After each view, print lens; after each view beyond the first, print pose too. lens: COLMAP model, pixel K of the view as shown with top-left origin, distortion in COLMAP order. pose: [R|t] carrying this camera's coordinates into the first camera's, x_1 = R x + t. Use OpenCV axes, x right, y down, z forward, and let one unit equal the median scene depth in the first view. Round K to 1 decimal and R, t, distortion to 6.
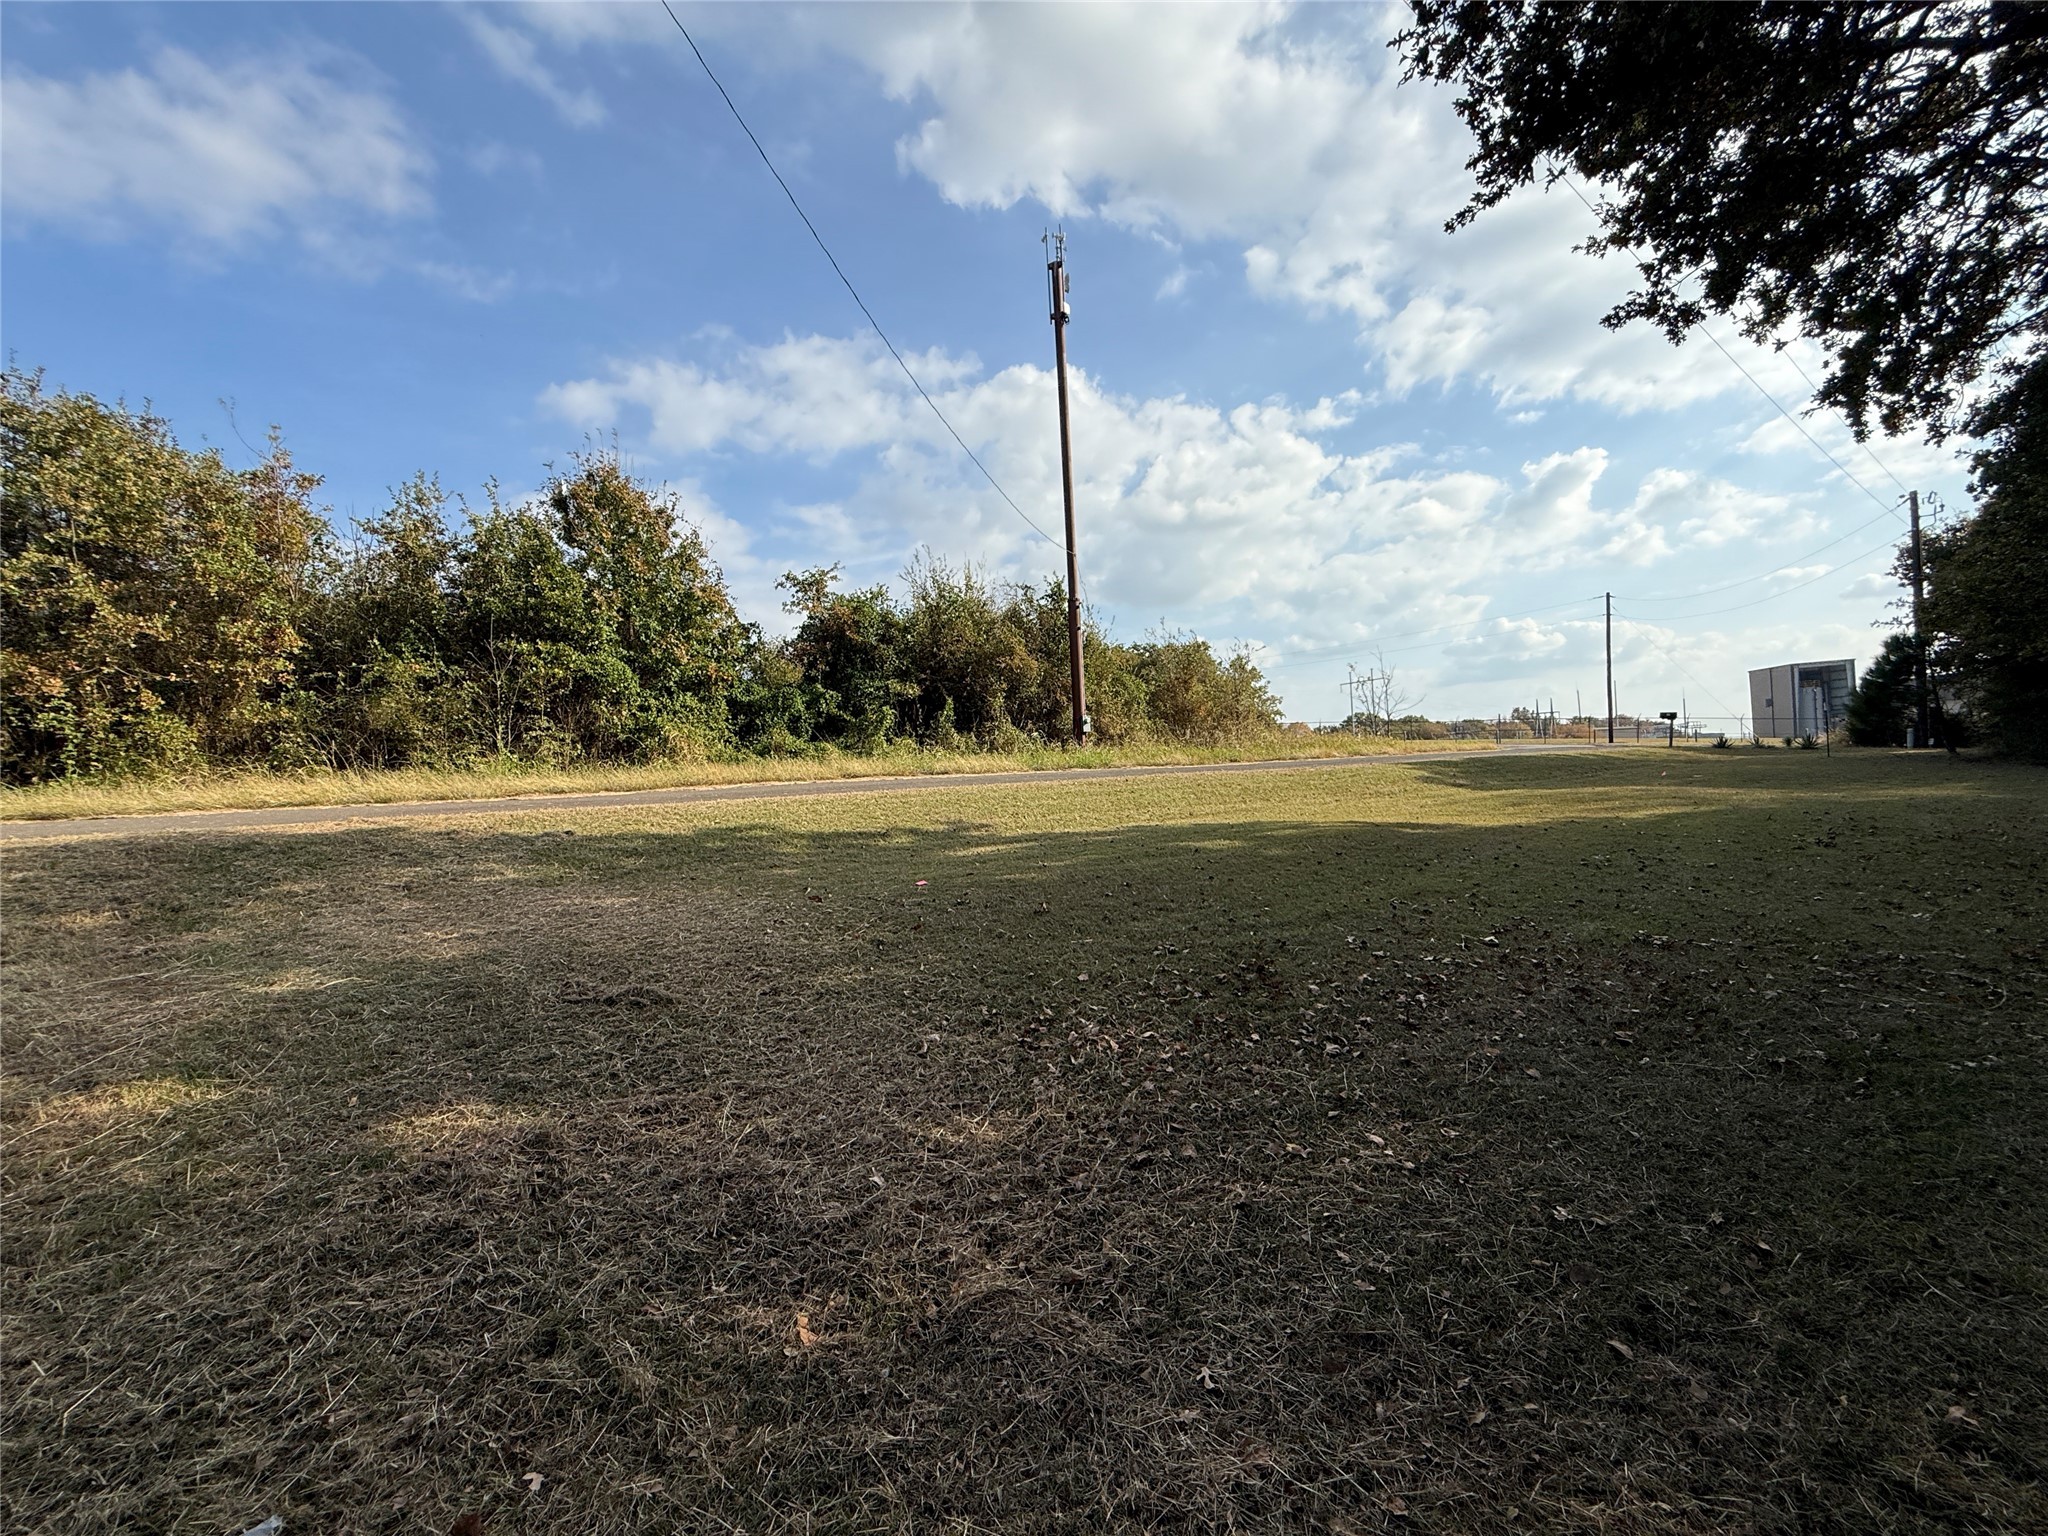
lens RADIAL K [[817.3, 0, 1016.8], [0, 817.3, 766.6], [0, 0, 1]] dist [-0.000154, 0.000134]
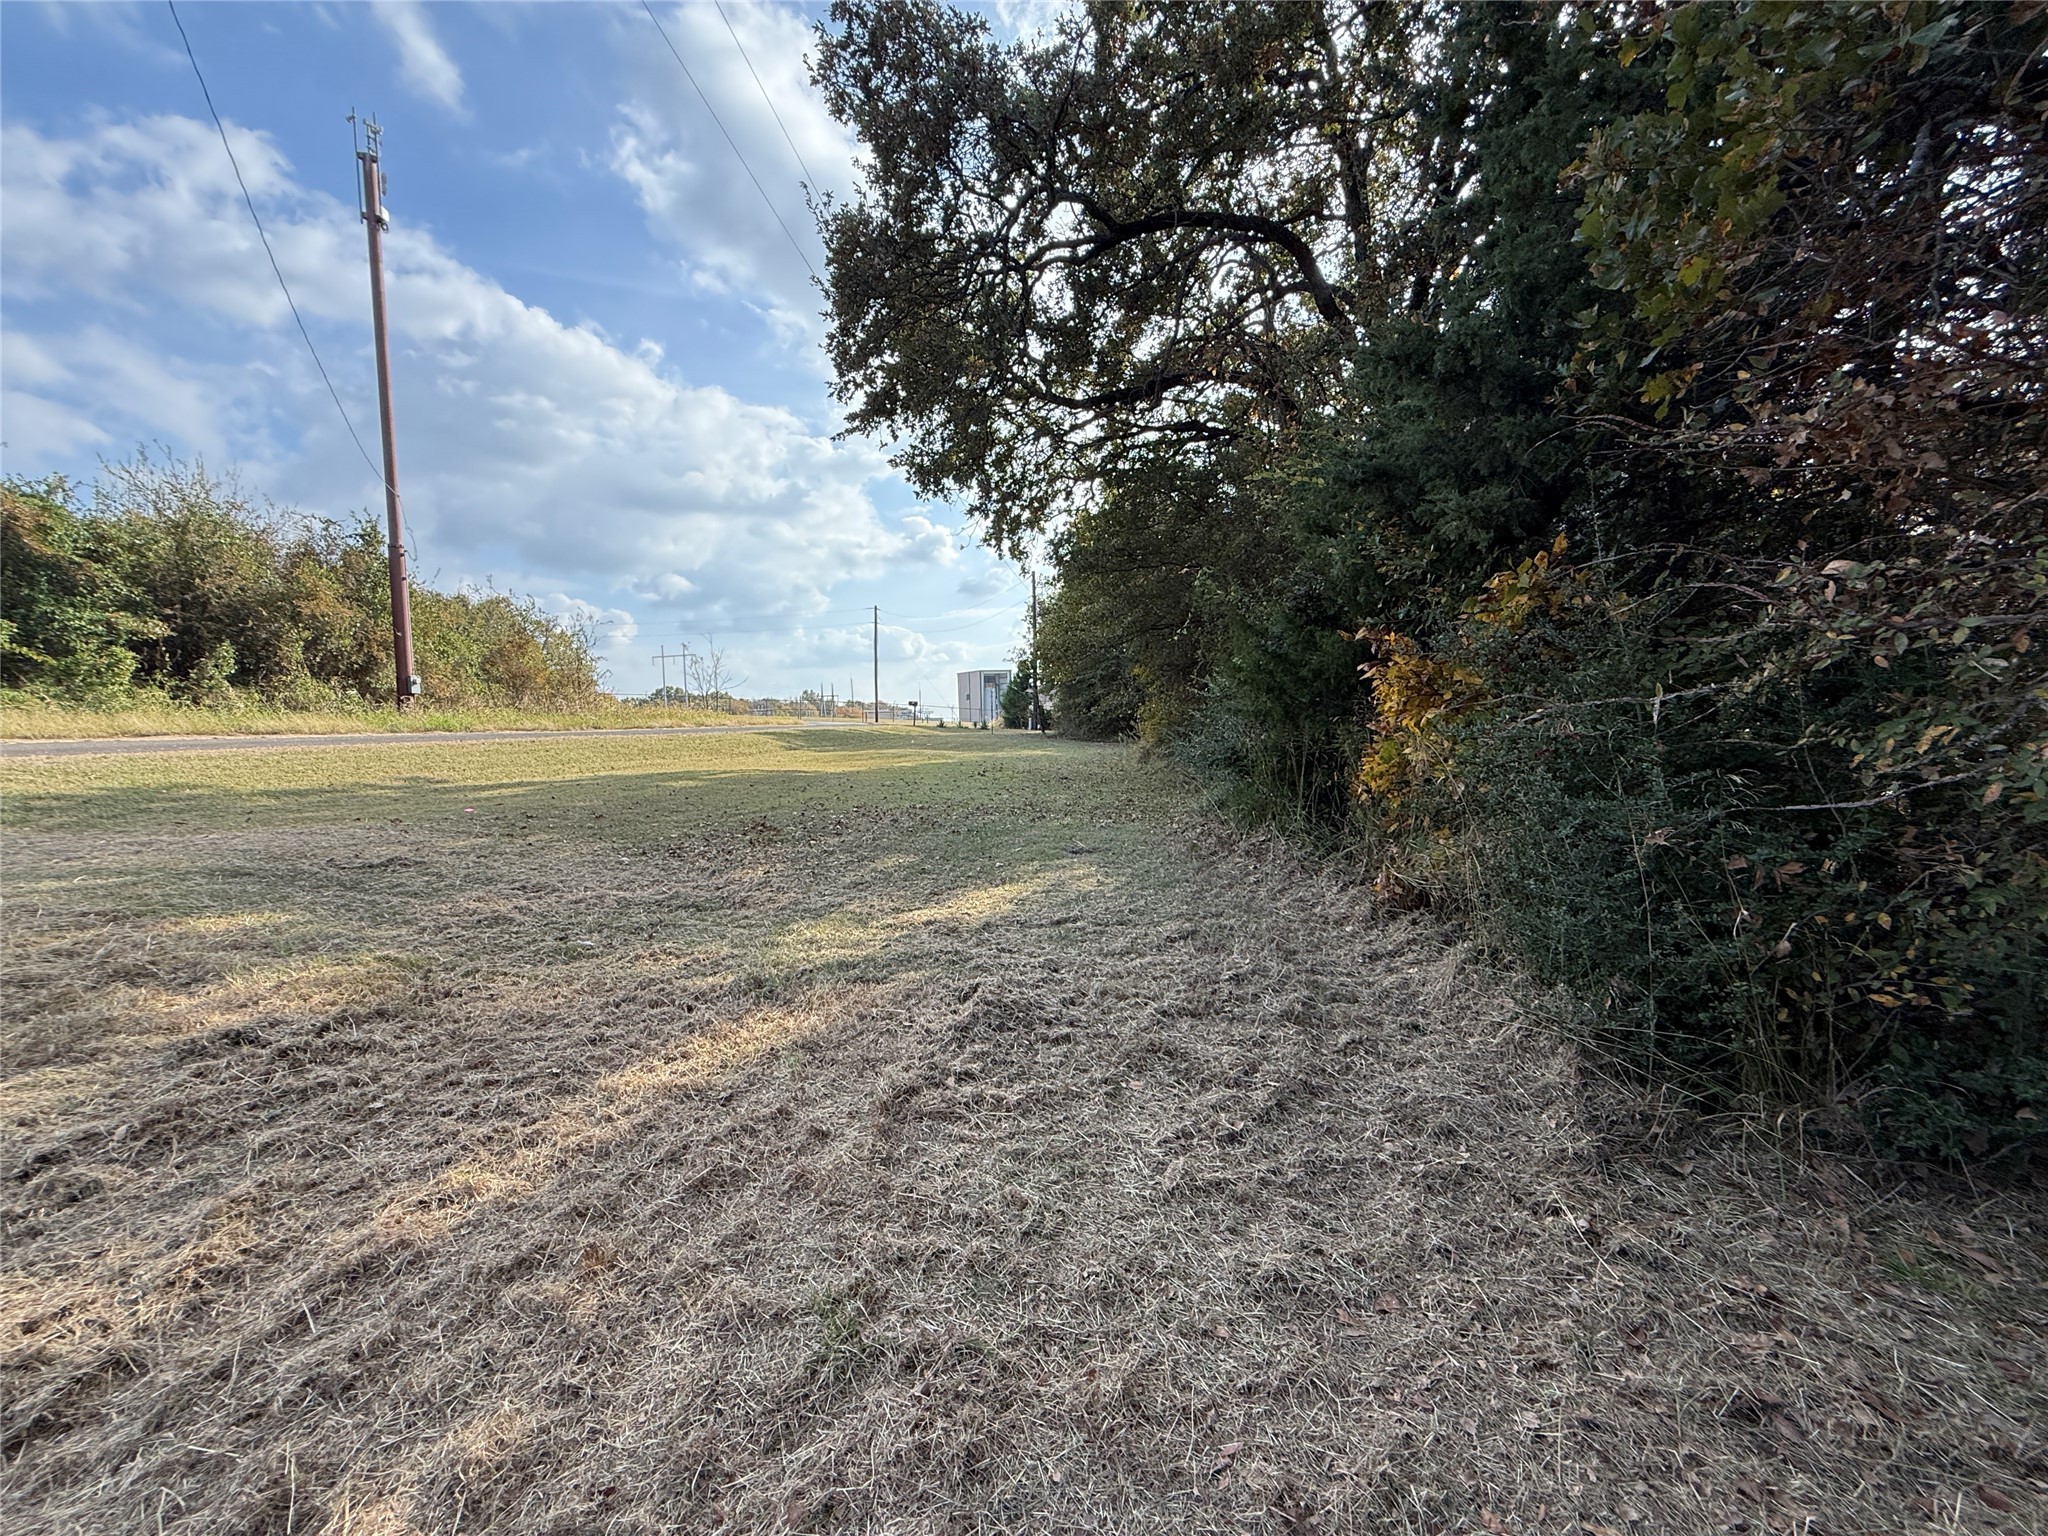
lens RADIAL K [[817.3, 0, 1016.8], [0, 817.3, 766.6], [0, 0, 1]] dist [-0.000154, 0.000134]
pose [[0.694151, -0.011332, 0.719740, -0.185357], [-0.011874, 0.999560, 0.027189, 0.011464], [-0.719732, -0.027420, 0.693711, -0.216351]]
